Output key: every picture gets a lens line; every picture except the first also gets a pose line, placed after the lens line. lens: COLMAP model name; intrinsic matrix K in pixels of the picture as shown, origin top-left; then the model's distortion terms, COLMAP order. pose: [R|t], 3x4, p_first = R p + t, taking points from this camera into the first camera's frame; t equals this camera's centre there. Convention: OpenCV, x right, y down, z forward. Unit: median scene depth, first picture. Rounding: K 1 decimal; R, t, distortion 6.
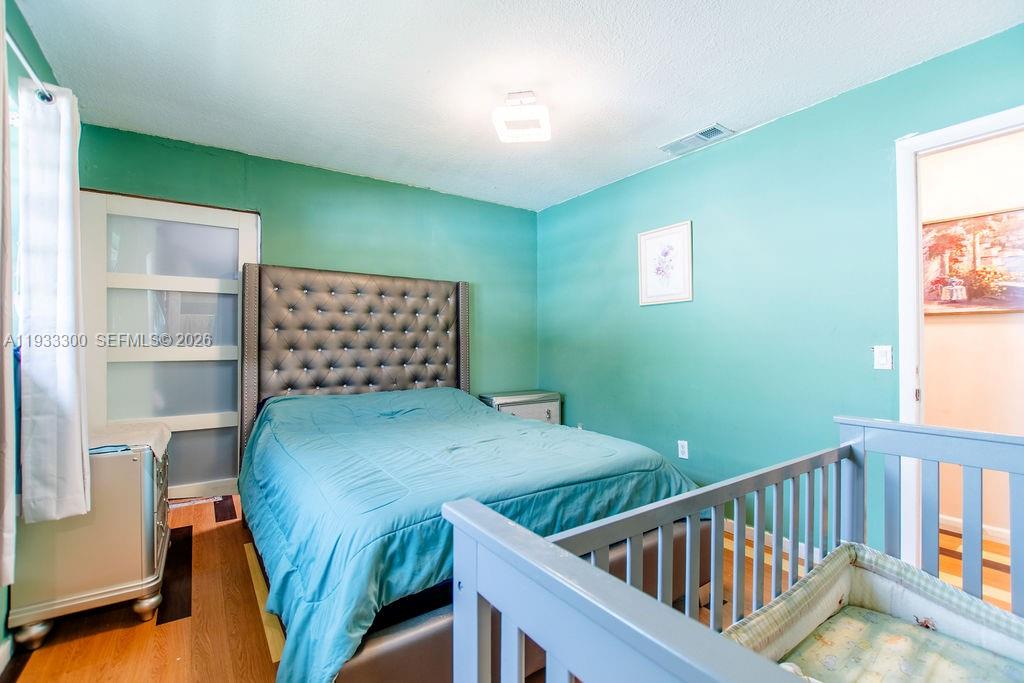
lens RADIAL K [[445.0, 0, 512.0], [0, 445.0, 341.5], [0, 0, 1]] dist [-0.022954, -0.000163]
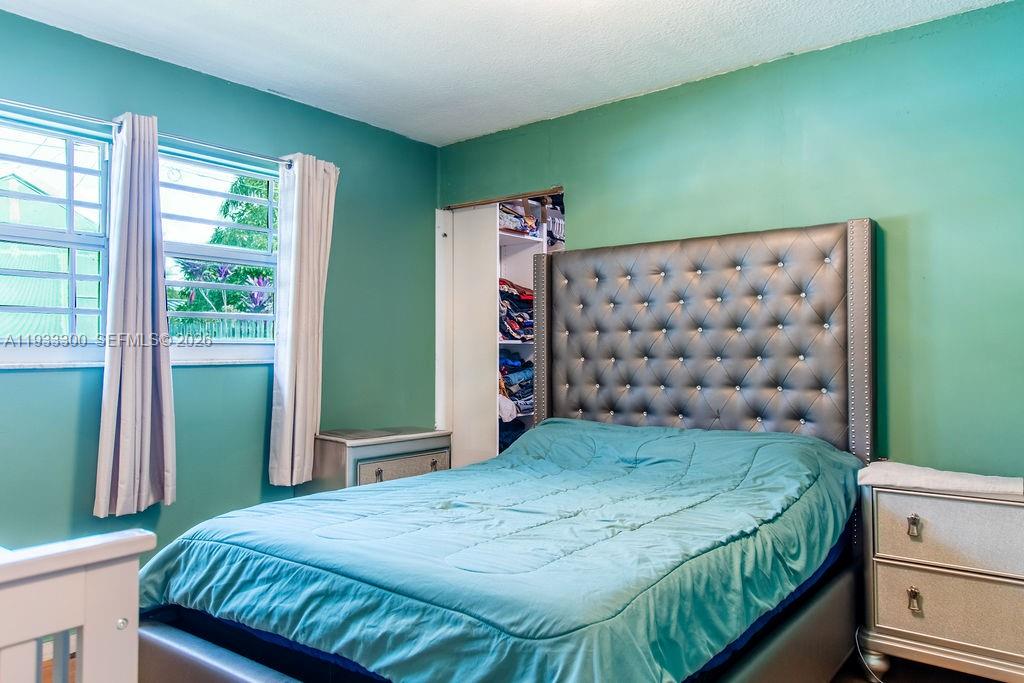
lens RADIAL K [[750.5, 0, 512.0], [0, 750.5, 341.5], [0, 0, 1]] dist [0.065413, 0.001077]
pose [[0.298341, -0.009969, -0.954407, 0.664701], [0.011948, 0.999906, -0.006709, -0.003800], [0.954385, -0.009402, 0.298432, 0.479566]]
